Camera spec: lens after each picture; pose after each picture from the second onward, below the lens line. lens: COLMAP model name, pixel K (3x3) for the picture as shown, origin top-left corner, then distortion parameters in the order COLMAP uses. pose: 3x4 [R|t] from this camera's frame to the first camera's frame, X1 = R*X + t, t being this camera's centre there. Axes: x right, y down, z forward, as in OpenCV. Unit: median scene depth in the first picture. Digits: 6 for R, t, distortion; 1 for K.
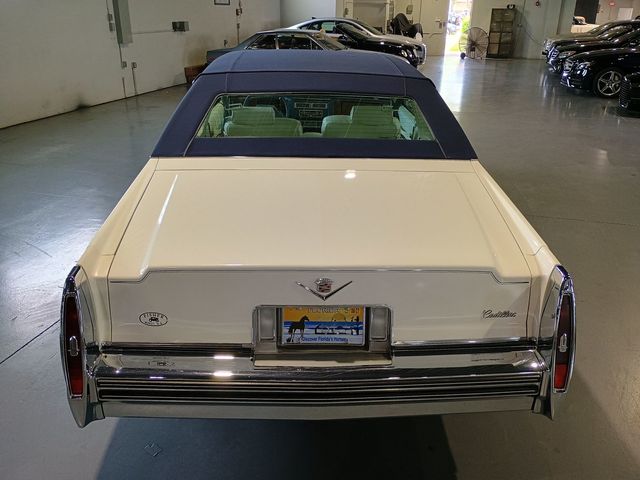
lens RADIAL K [[547.7, 0, 323.7], [0, 547.7, 240.0], [0, 0, 1]] dist [0.041923, -0.015727]
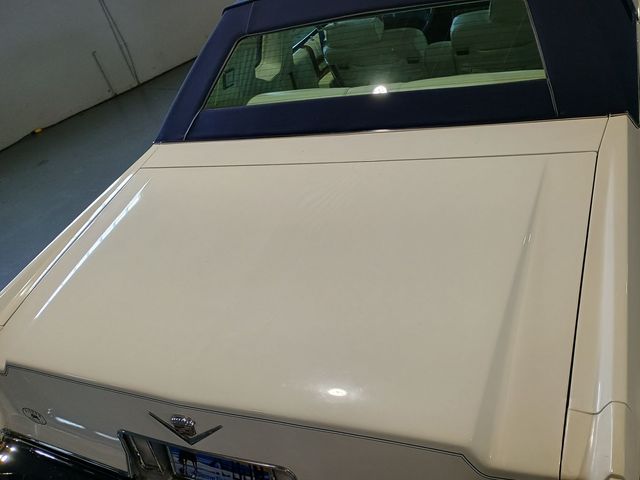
lens RADIAL K [[547.7, 0, 323.7], [0, 547.7, 240.0], [0, 0, 1]] dist [0.041923, -0.015727]
pose [[0.877417, 0.039468, -0.478103, 0.408052], [0.073379, 0.973841, 0.215058, -0.232763], [0.474084, -0.223778, 0.851568, 0.552997]]
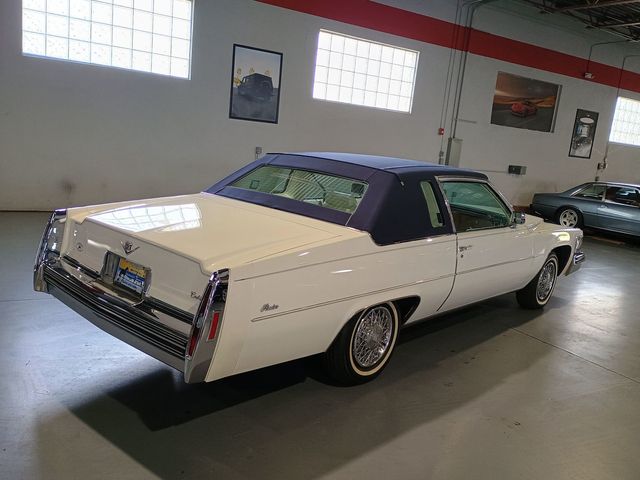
lens RADIAL K [[536.7, 0, 320.0], [0, 536.7, 240.0], [0, 0, 1]] dist [0.031401, -0.001860]
pose [[0.720645, 0.185189, -0.668114, 1.370983], [-0.350264, 0.928889, -0.120333, 0.058101], [0.598319, 0.320734, 0.734264, 0.162257]]
